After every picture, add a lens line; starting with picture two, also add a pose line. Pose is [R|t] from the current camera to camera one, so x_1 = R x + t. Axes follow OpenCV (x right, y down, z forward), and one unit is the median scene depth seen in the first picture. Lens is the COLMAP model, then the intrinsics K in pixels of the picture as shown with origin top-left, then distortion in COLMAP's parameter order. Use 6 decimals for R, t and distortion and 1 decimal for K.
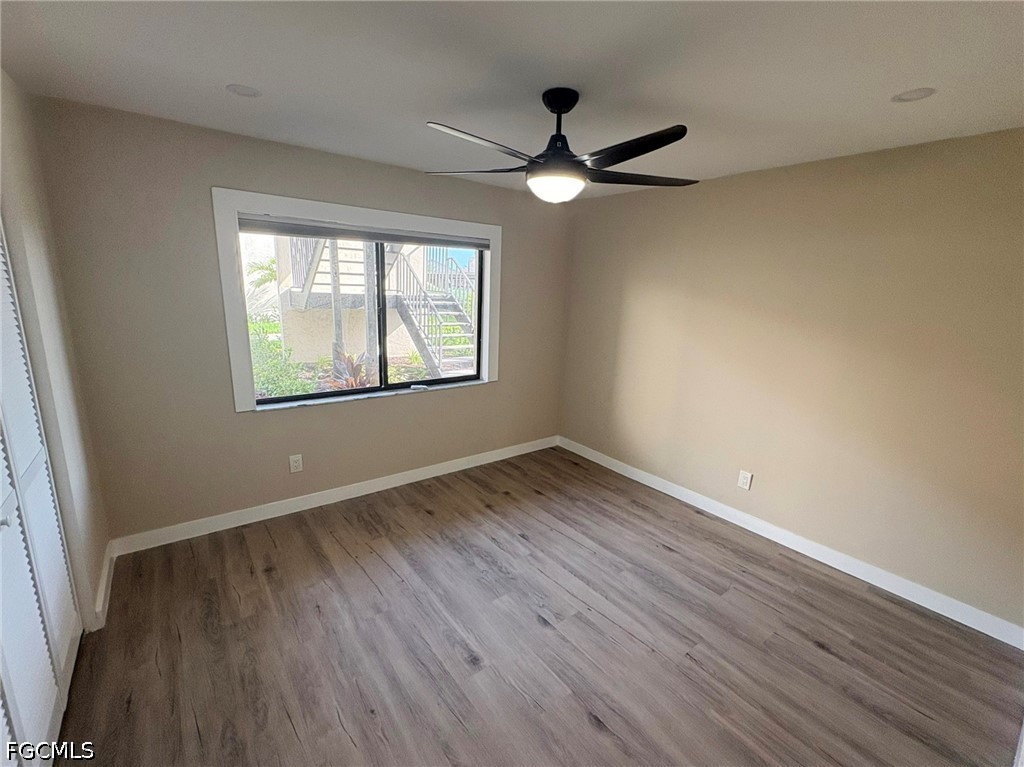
lens RADIAL K [[448.5, 0, 522.9], [0, 448.5, 386.6], [0, 0, 1]] dist [0.002058, 0.000276]
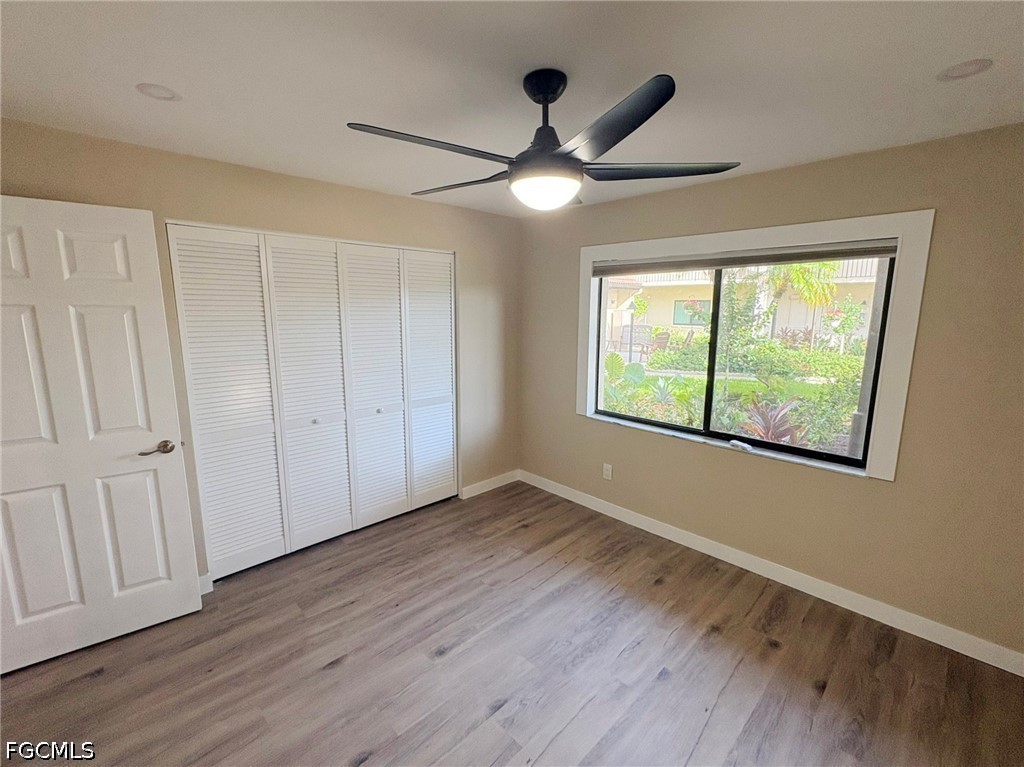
lens RADIAL K [[453.2, 0, 509.1], [0, 453.2, 384.7], [0, 0, 1]] dist [-0.000045, 0.000120]
pose [[0.092024, 0.132640, -0.986883, 0.625307], [-0.218968, 0.969524, 0.109889, -0.124087], [0.971383, 0.205983, 0.118263, 0.615670]]
